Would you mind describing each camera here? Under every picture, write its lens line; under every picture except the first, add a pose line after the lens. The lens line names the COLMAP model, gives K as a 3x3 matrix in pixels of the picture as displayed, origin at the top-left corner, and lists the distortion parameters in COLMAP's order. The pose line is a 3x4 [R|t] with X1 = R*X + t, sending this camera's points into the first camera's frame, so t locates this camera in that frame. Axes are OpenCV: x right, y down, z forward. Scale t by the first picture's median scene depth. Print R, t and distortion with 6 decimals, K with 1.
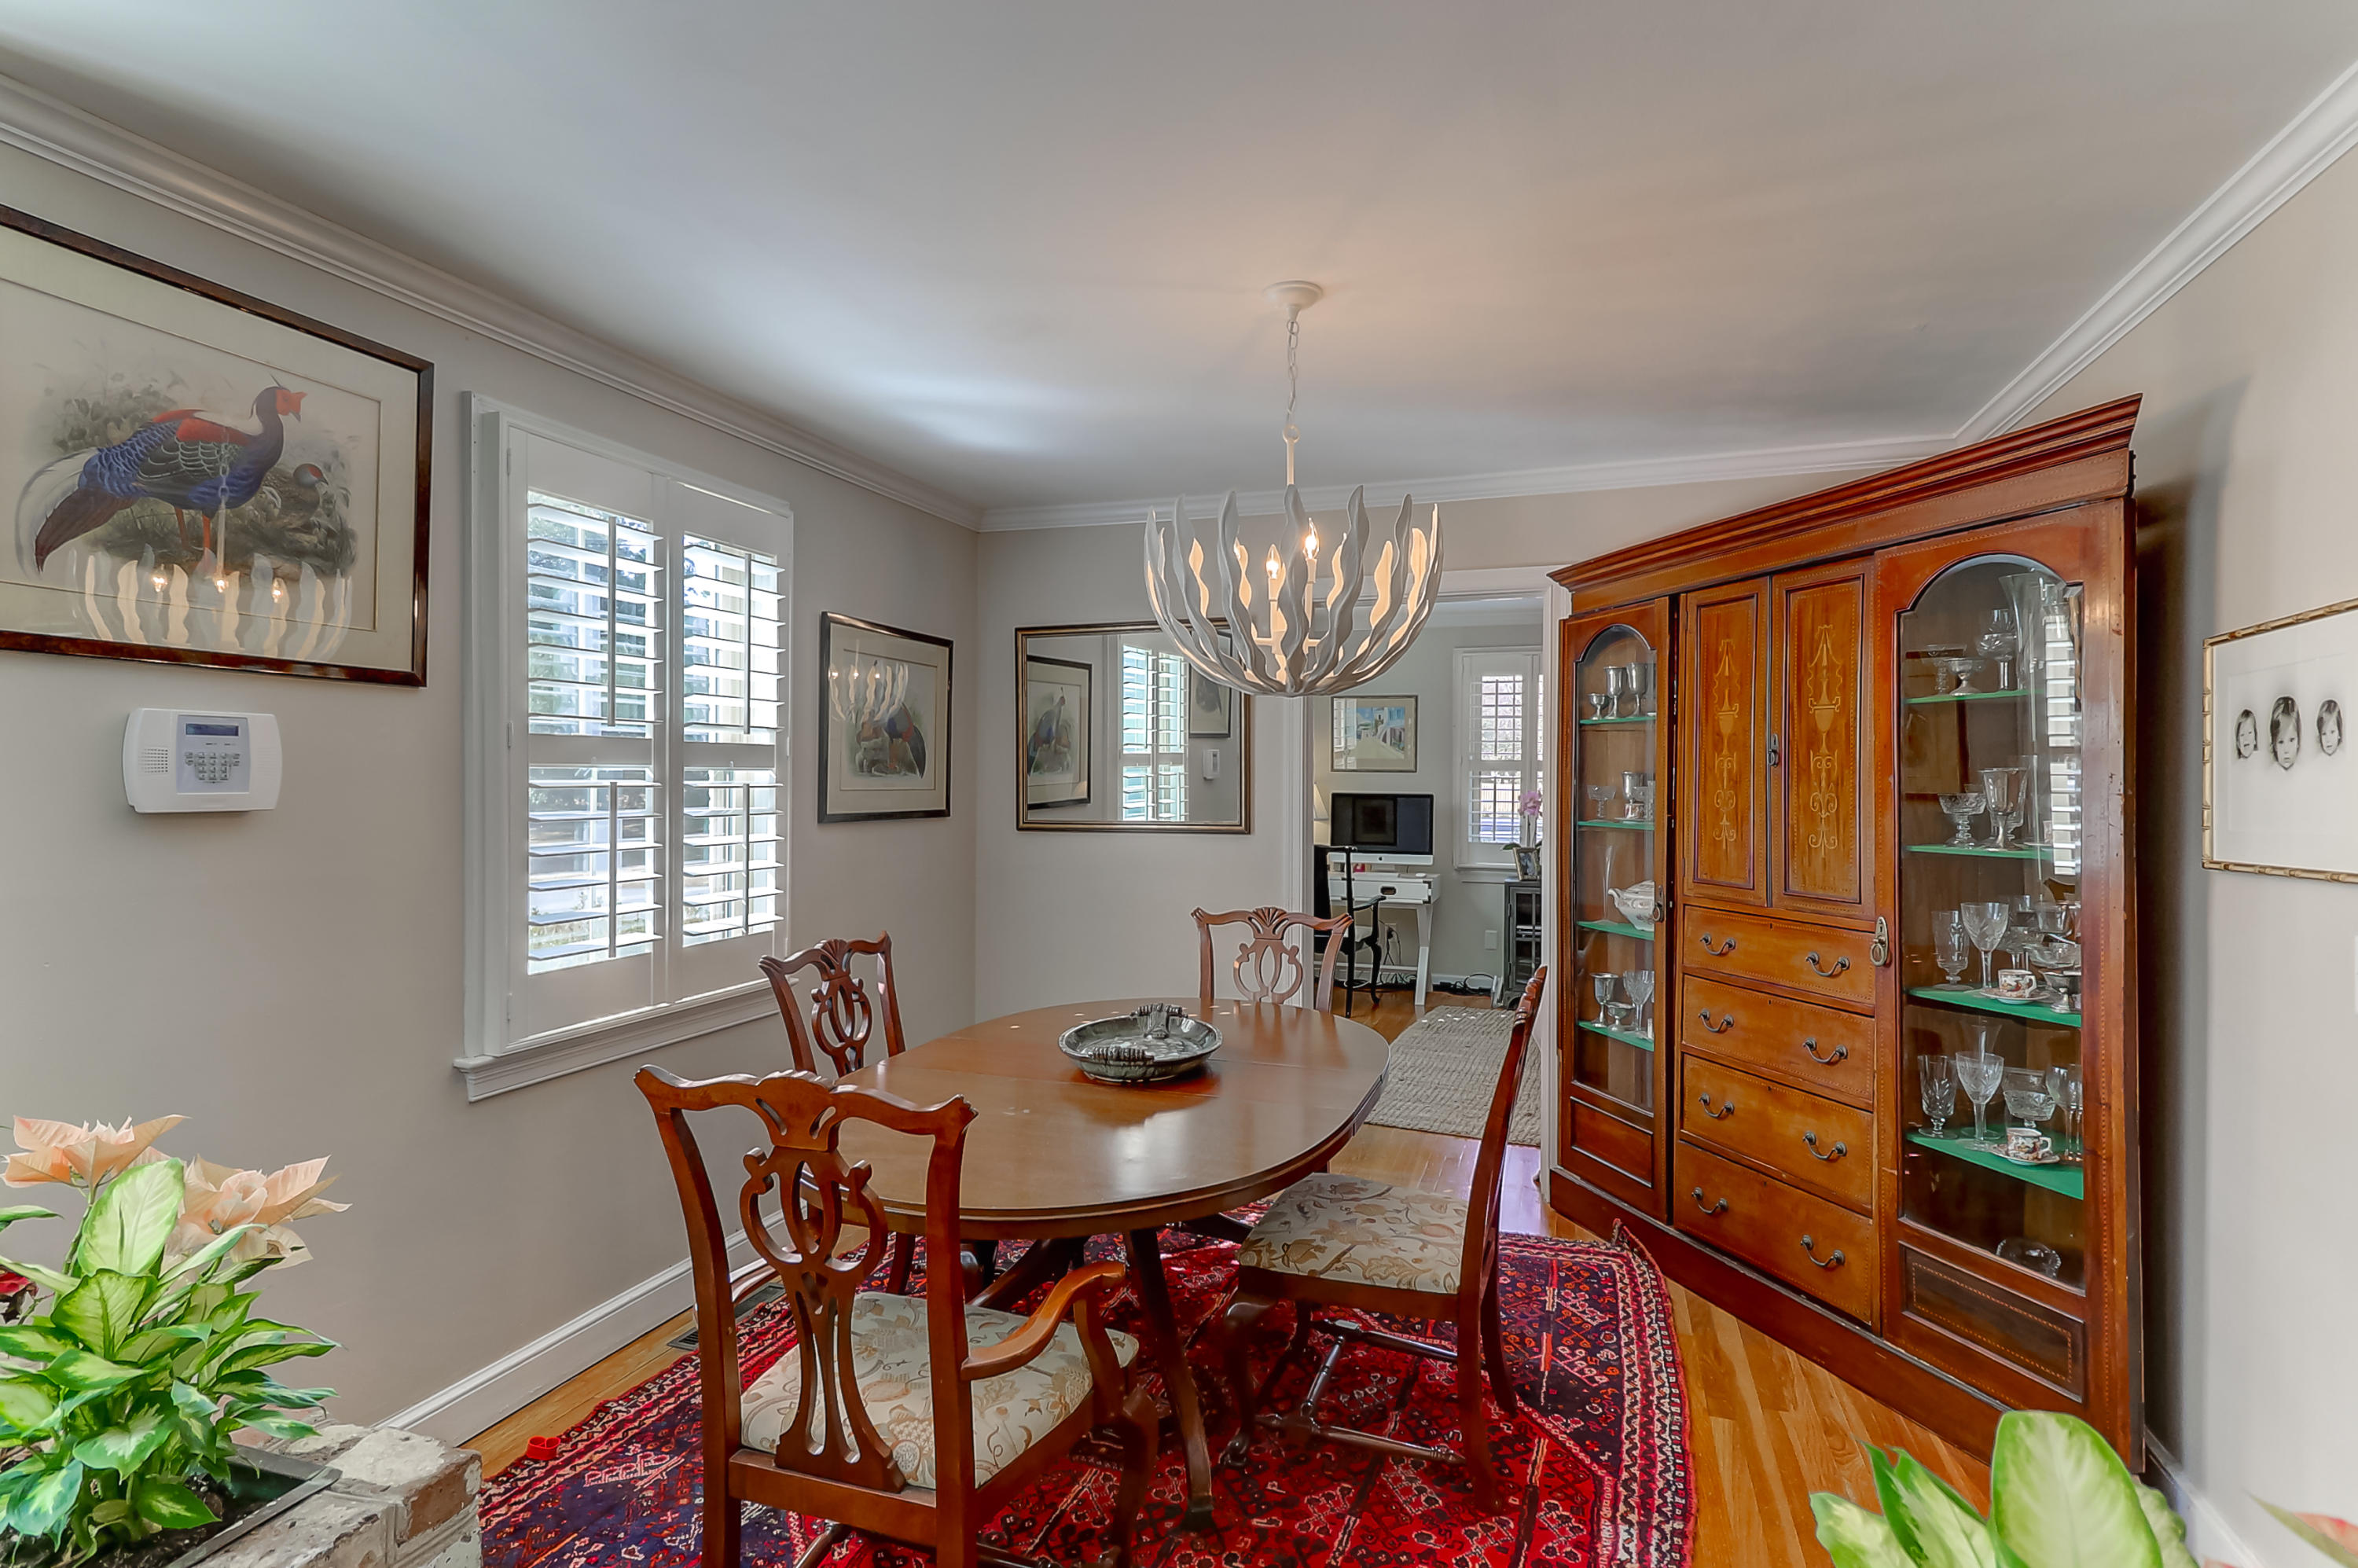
lens RADIAL K [[1199.7, 0, 1177.0], [0, 1199.7, 781.2], [0, 0, 1]] dist [0.000514, 0.000074]
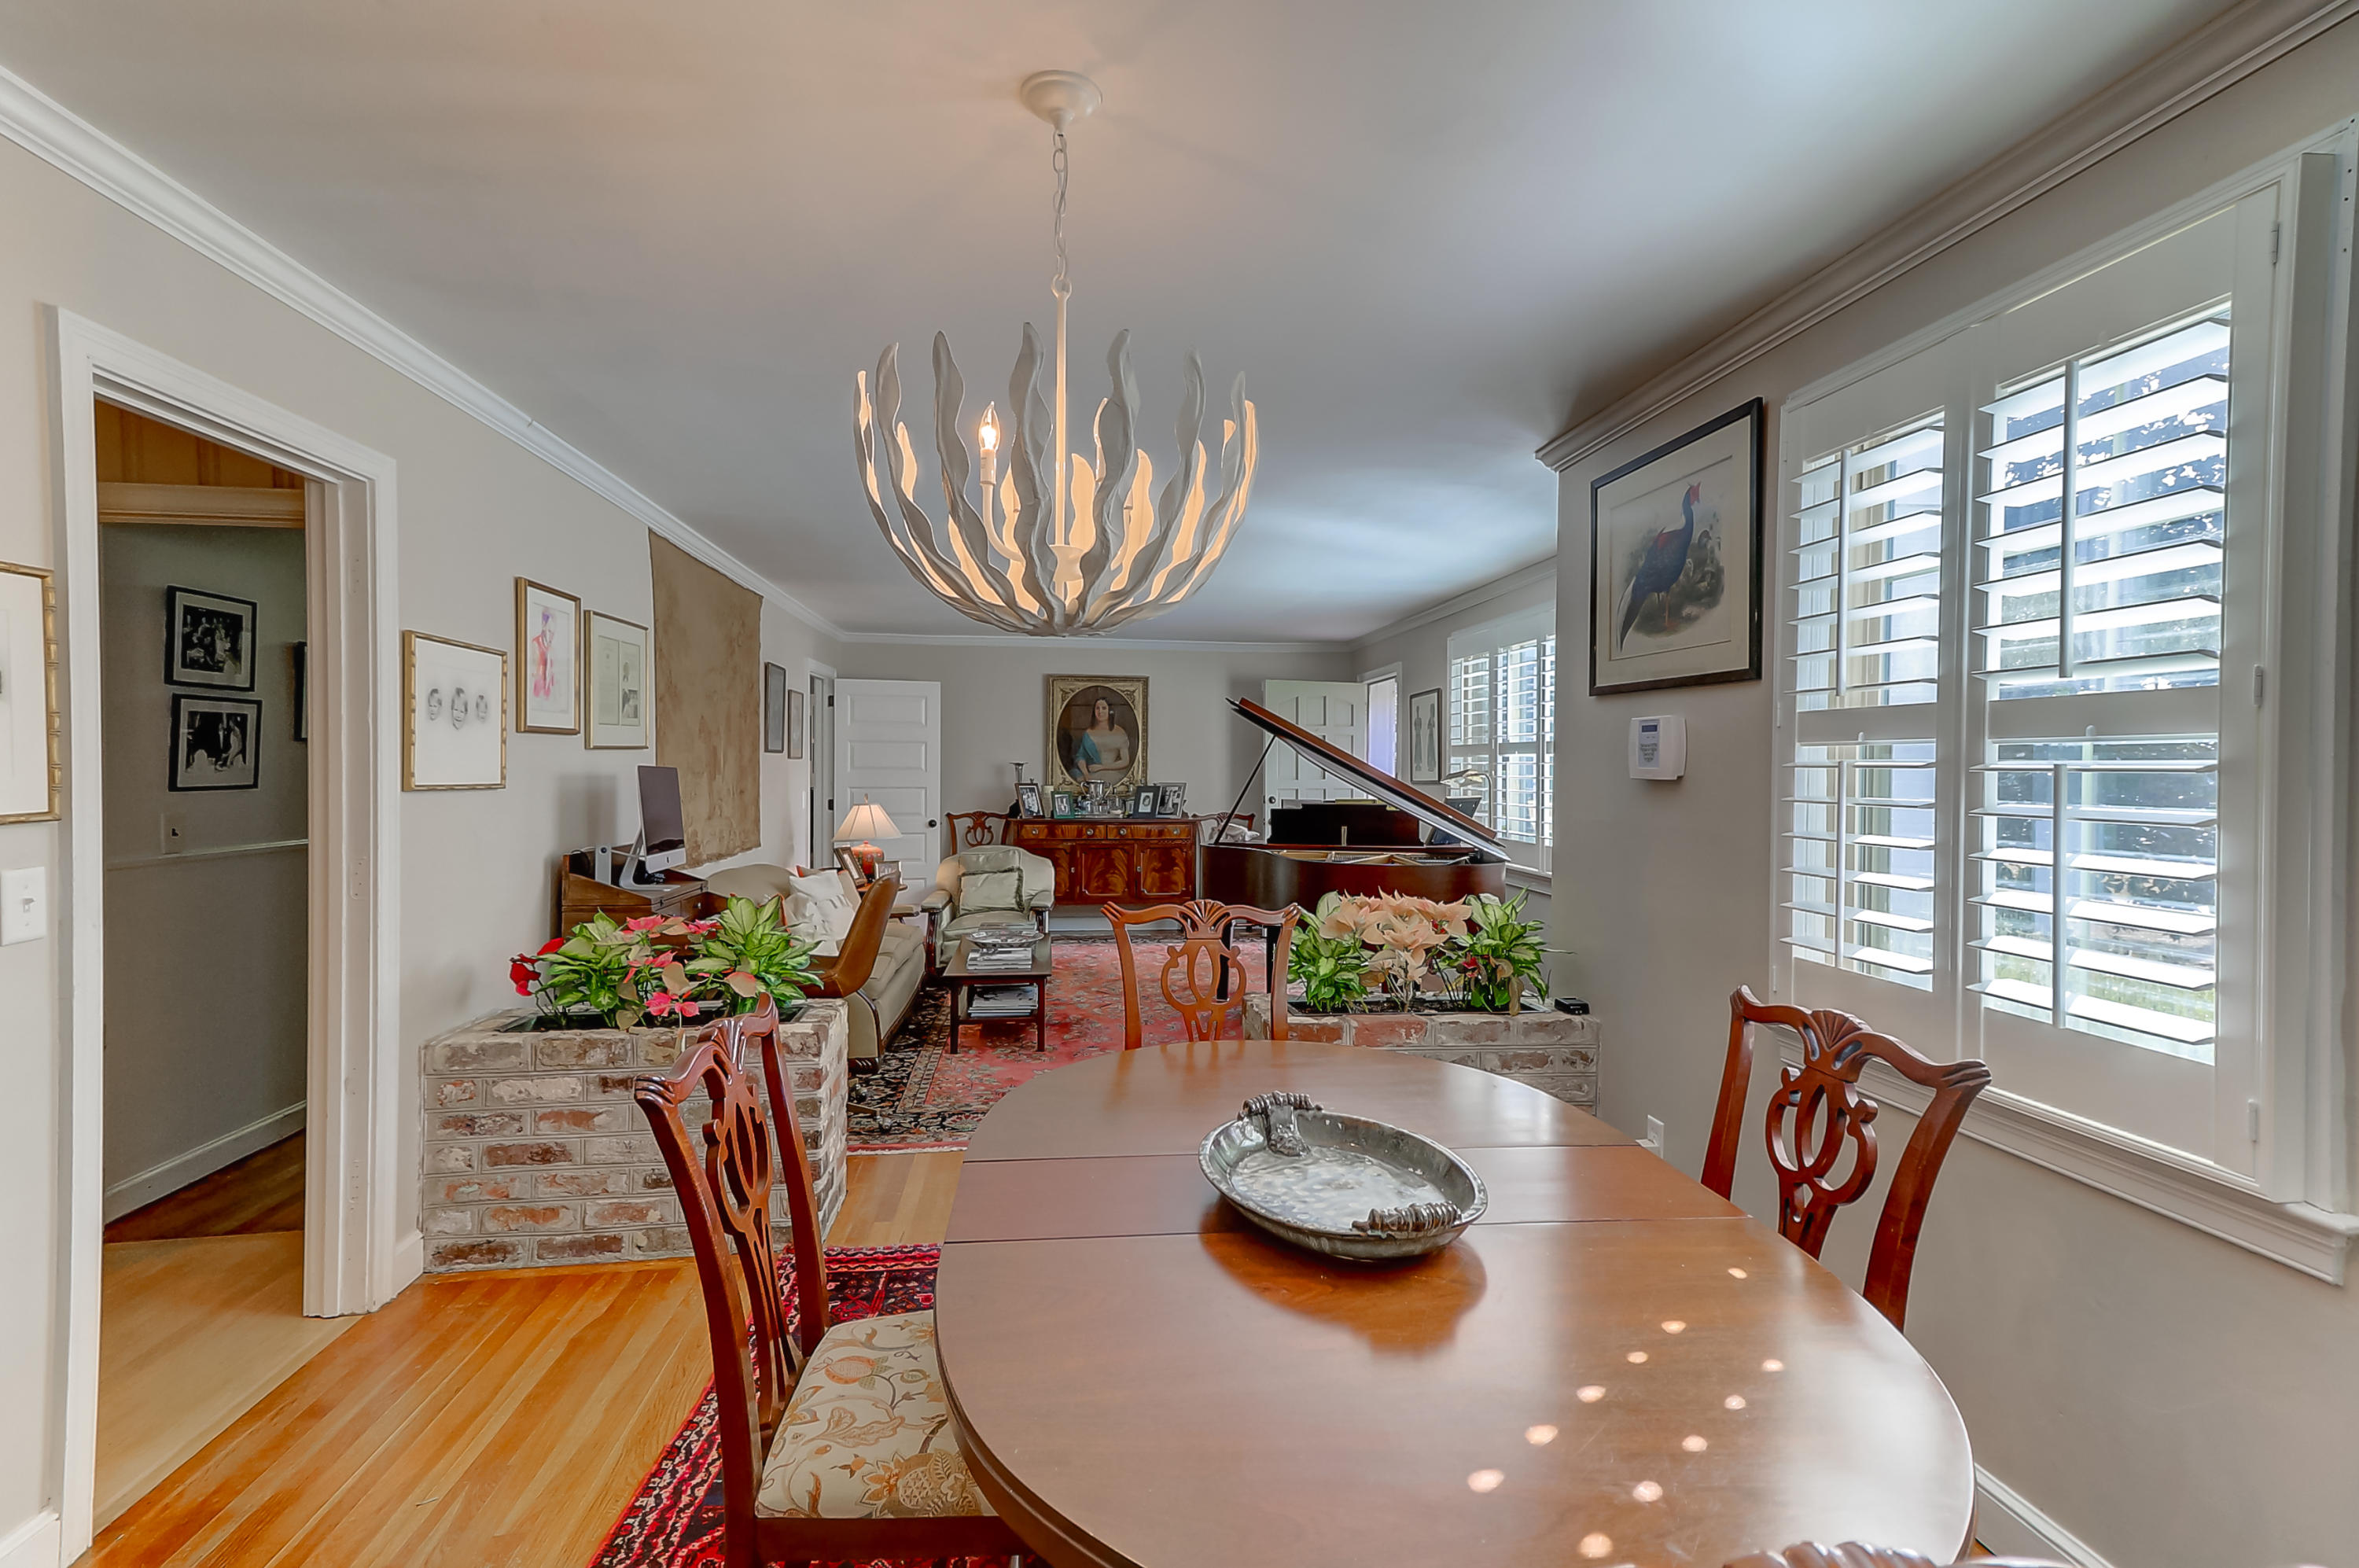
lens RADIAL K [[1099.5, 0, 1180.2], [0, 1099.5, 773.7], [0, 0, 1]] dist [0.028520, -0.000802]
pose [[-0.900174, -0.007057, -0.435474, 0.373537], [-0.013152, 0.999853, 0.010983, 0.009216], [0.435333, 0.015614, -0.900134, 1.899578]]
